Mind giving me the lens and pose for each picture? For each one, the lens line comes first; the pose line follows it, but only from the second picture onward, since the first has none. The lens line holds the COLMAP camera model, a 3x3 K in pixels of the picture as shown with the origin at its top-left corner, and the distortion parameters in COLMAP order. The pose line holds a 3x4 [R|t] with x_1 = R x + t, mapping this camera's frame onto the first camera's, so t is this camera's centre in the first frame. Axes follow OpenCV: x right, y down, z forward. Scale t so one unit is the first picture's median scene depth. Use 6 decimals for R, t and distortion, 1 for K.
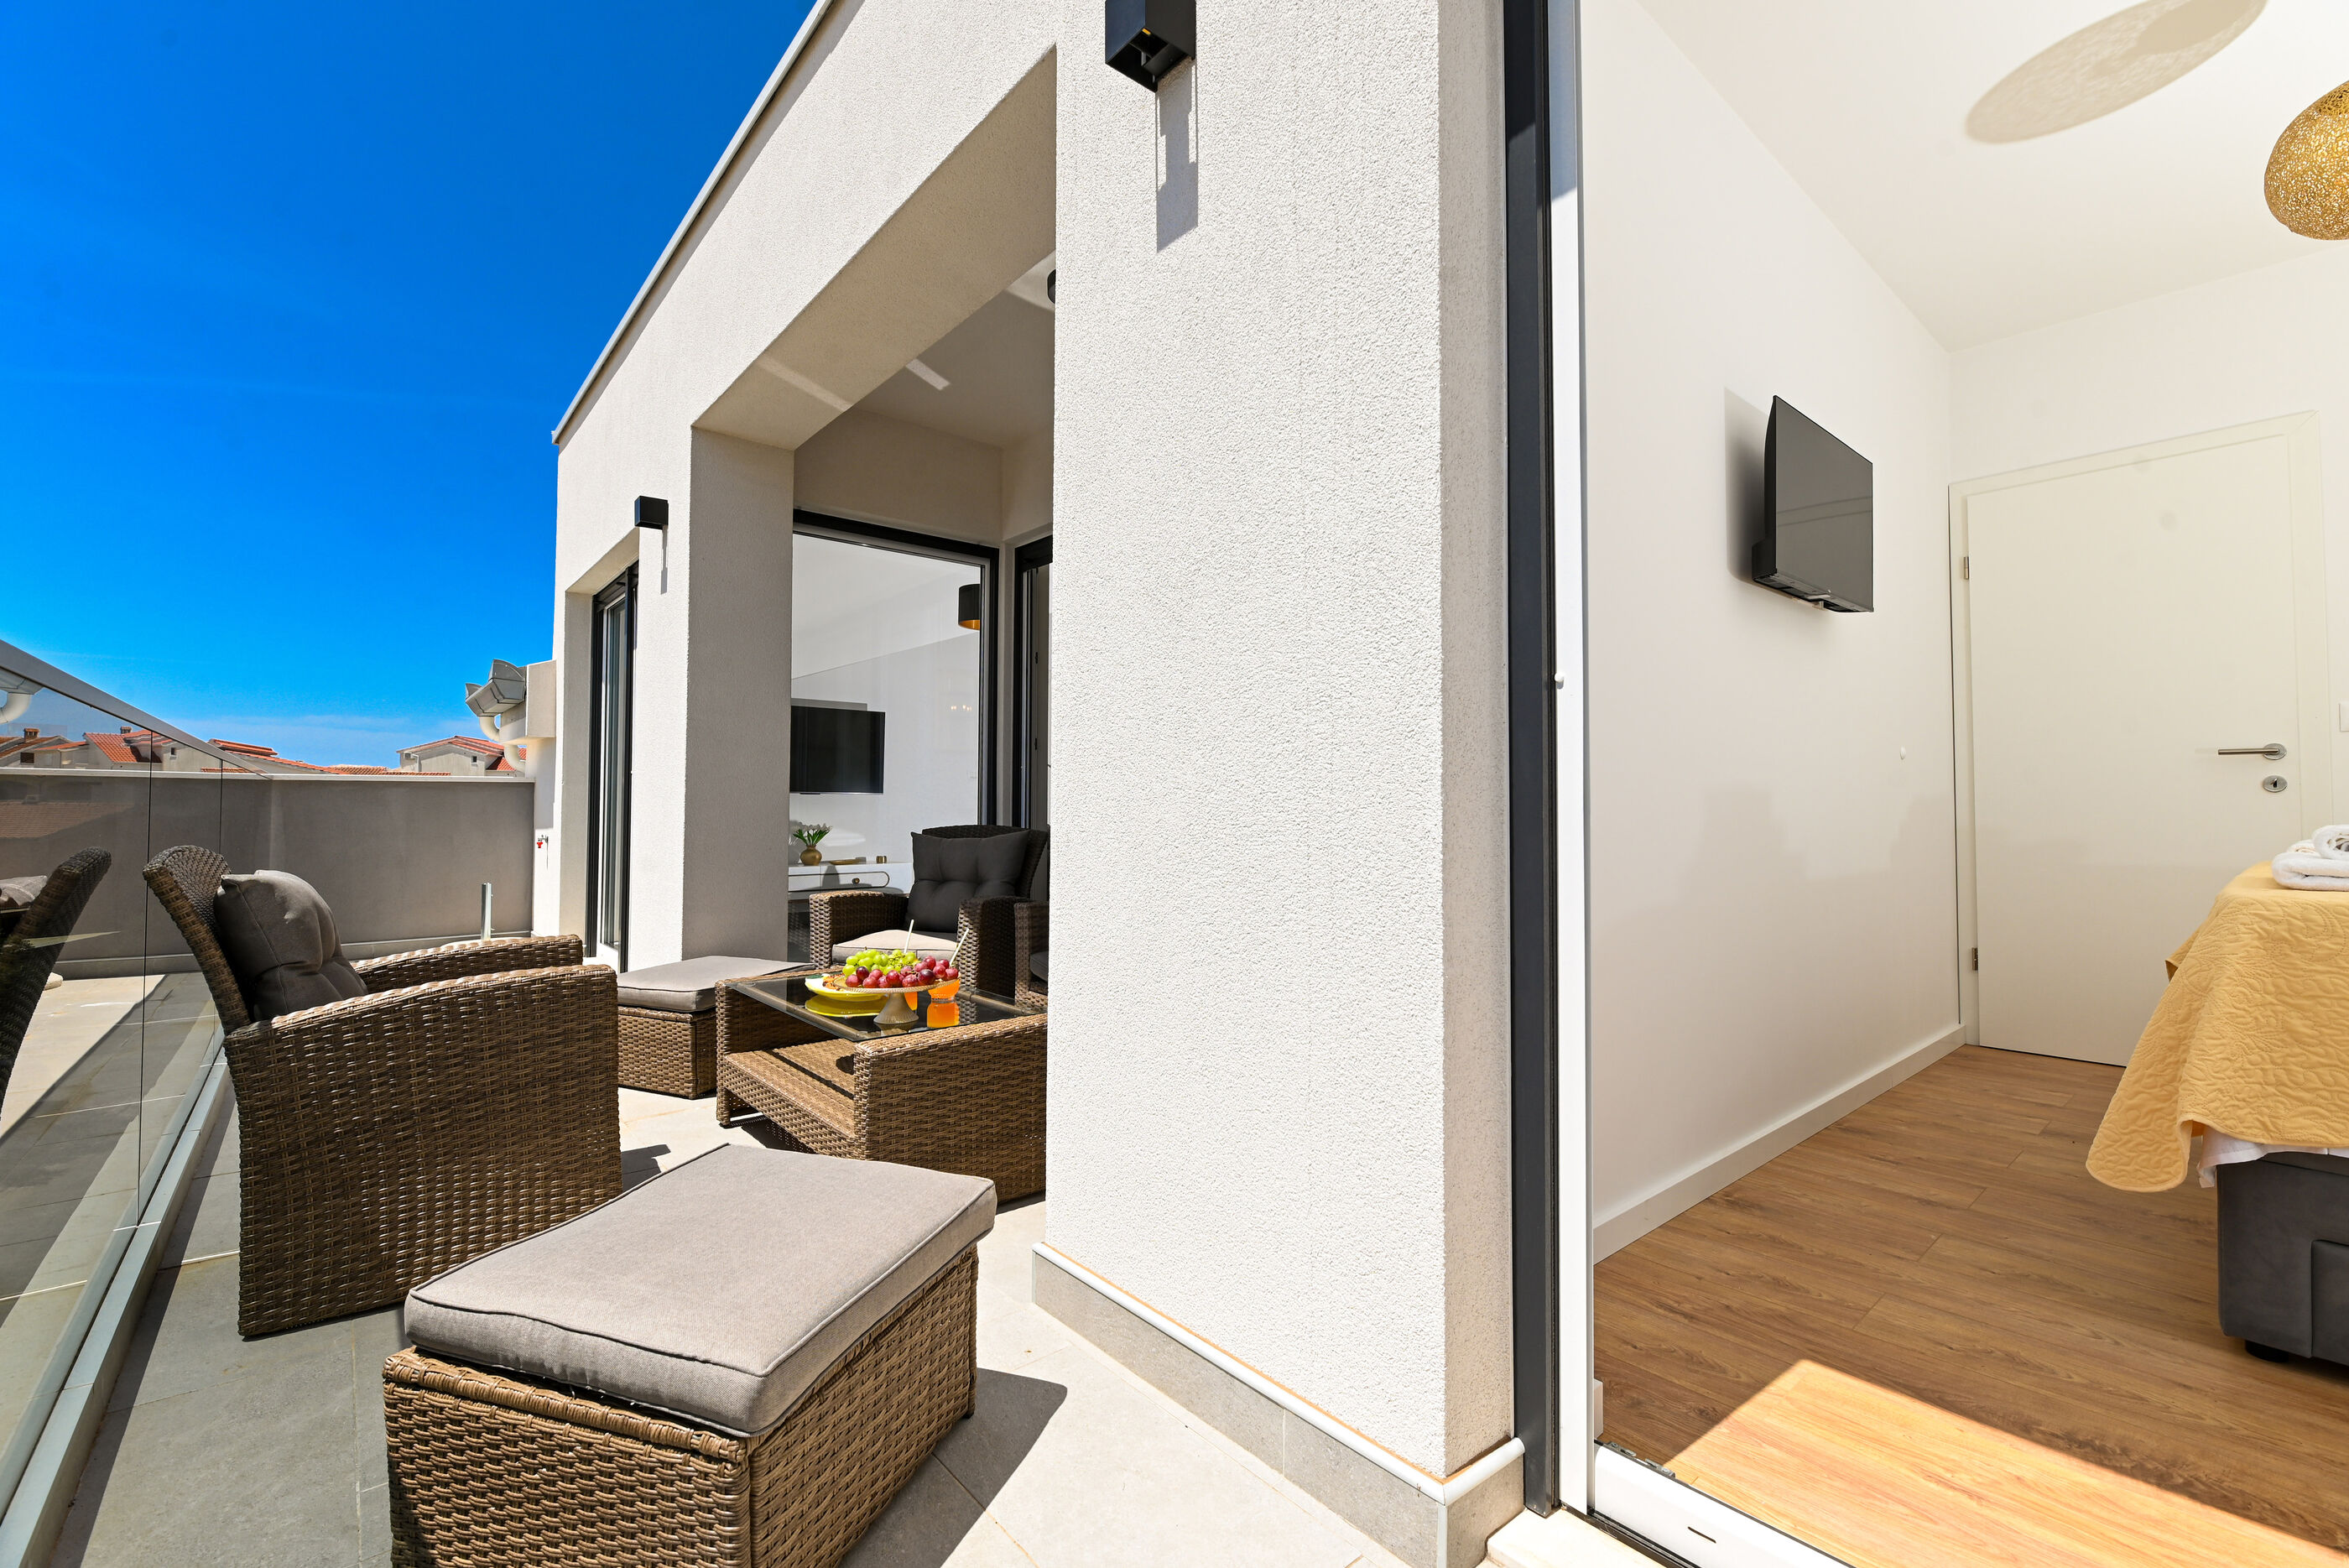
lens RADIAL K [[1006.7, 0, 1174.5], [0, 1006.7, 784.0], [0, 0, 1]] dist [0.001990, 0.000212]
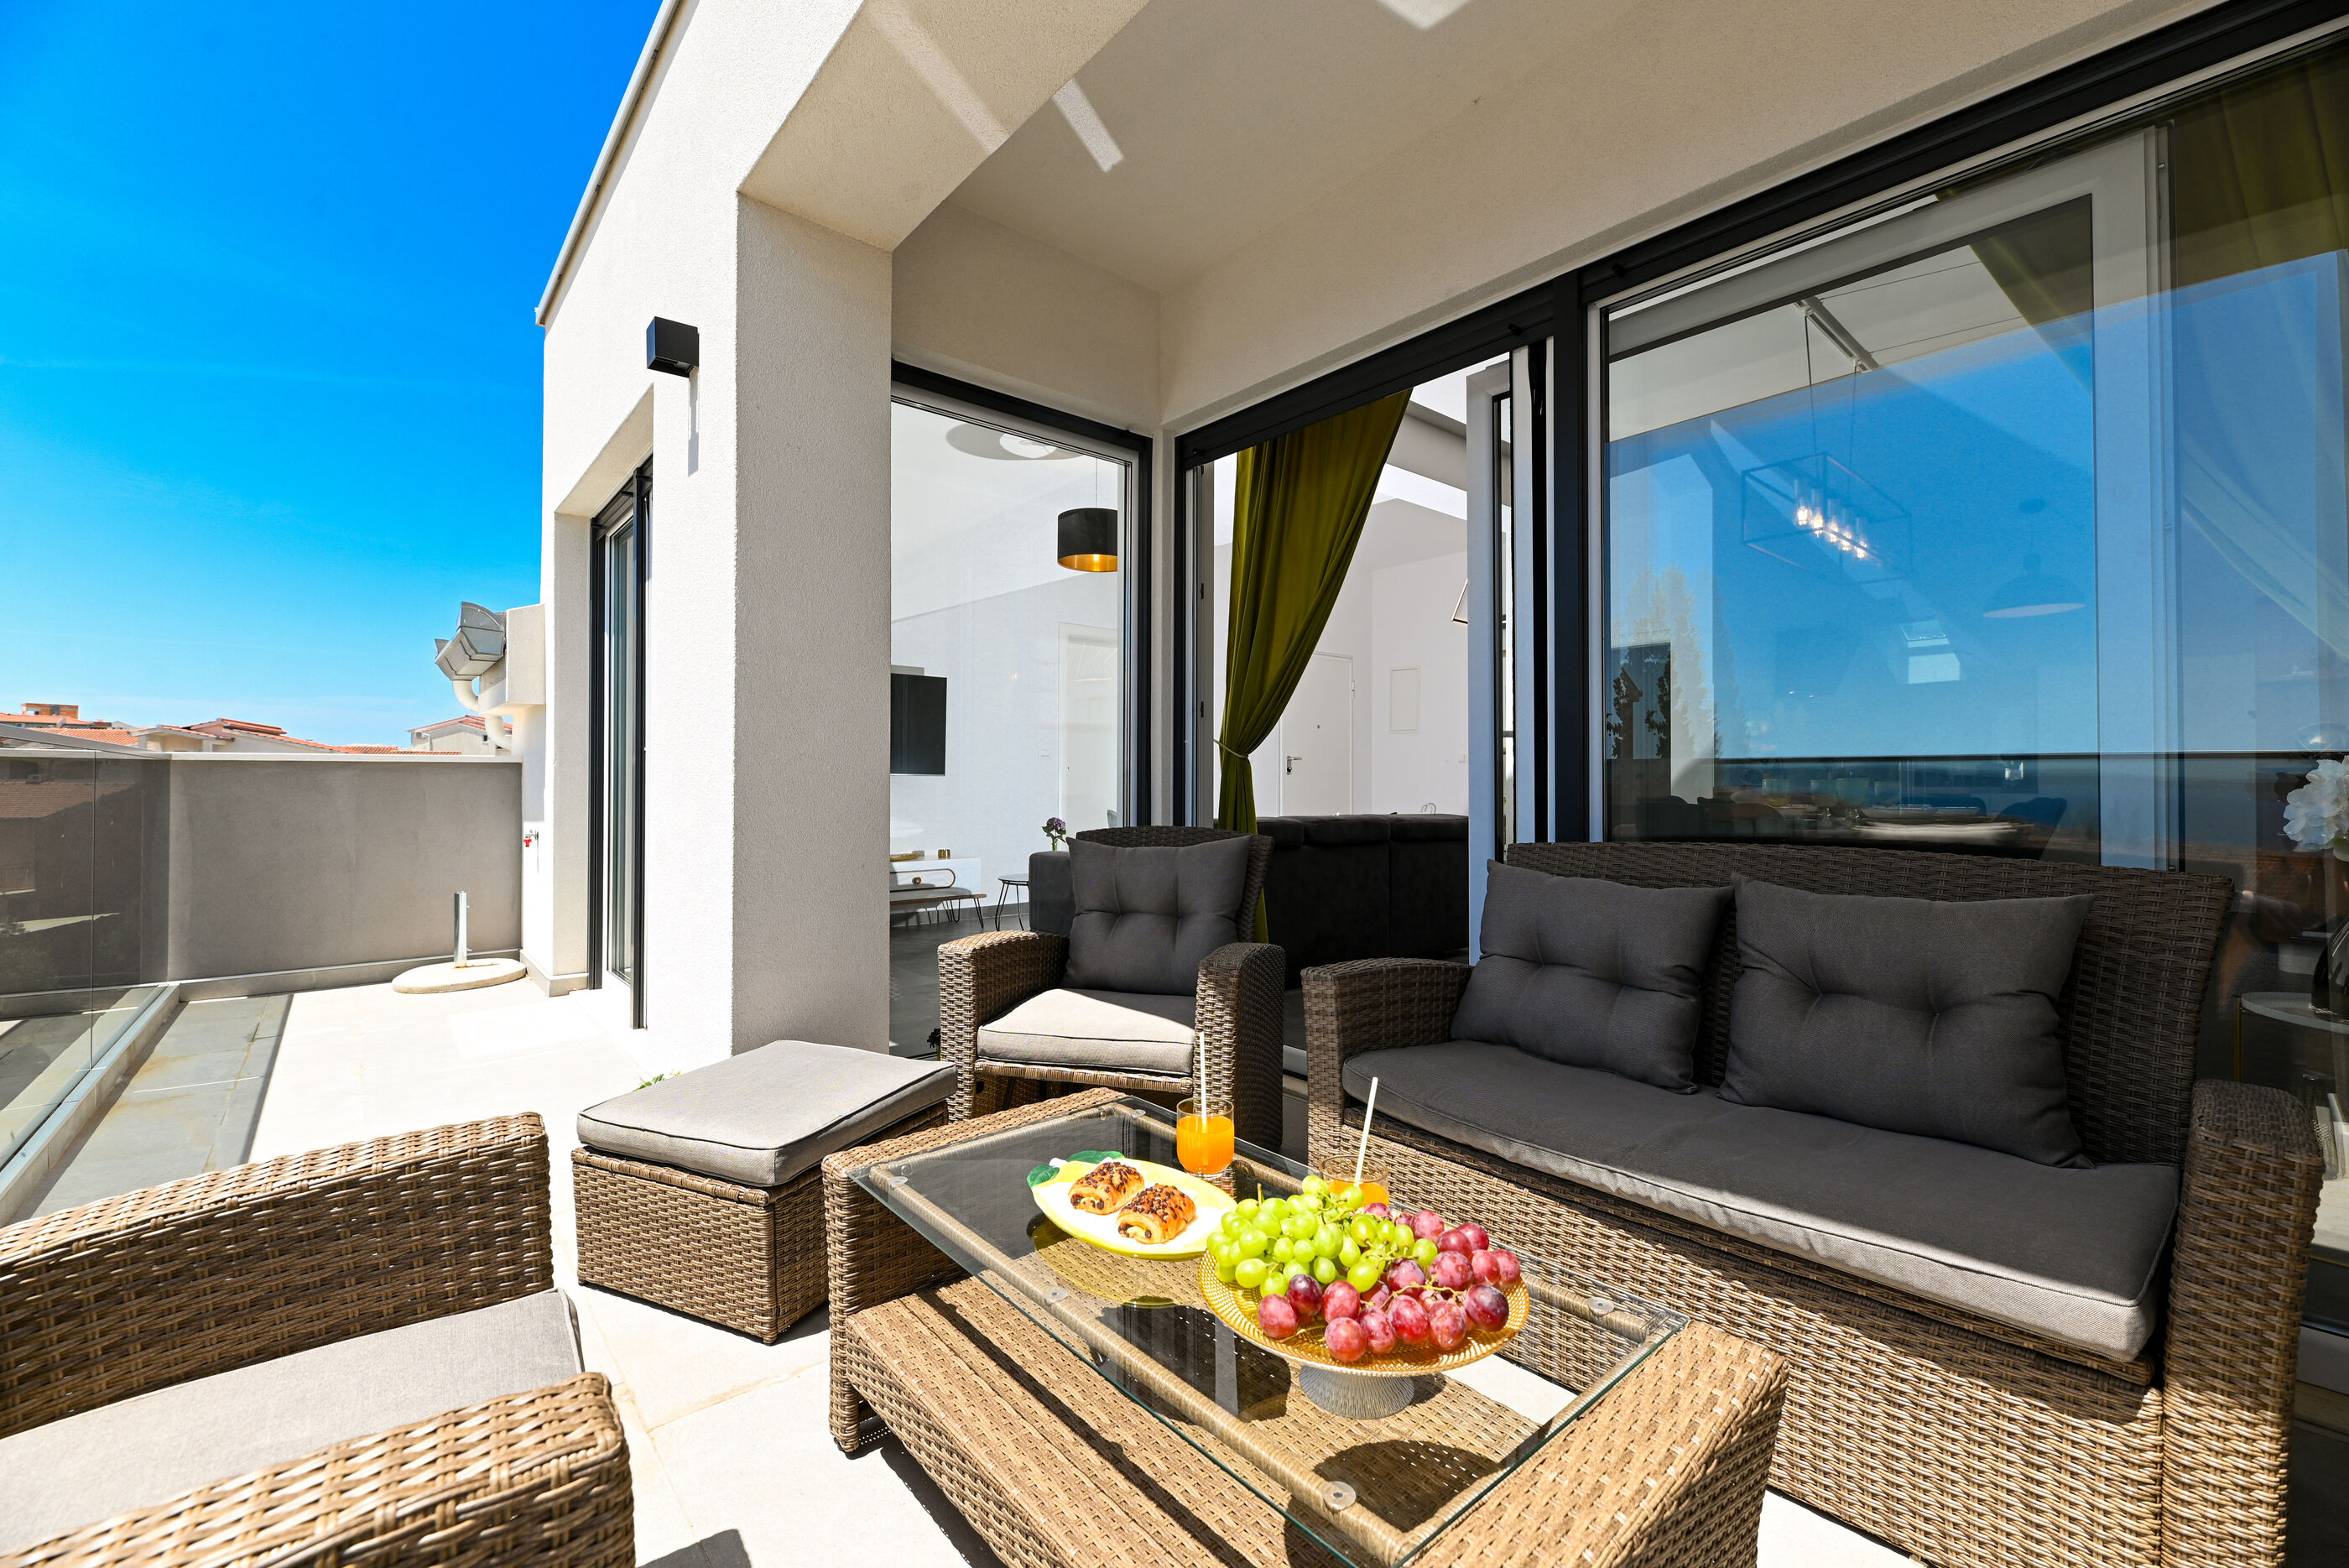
lens RADIAL K [[969.2, 0, 1169.1], [0, 969.2, 783.4], [0, 0, 1]] dist [0.001443, 0.000226]
pose [[0.999992, -0.001106, 0.003942, -0.157926], [0.001020, 0.999759, 0.021946, -0.001666], [-0.003966, -0.021942, 0.999751, 0.287305]]
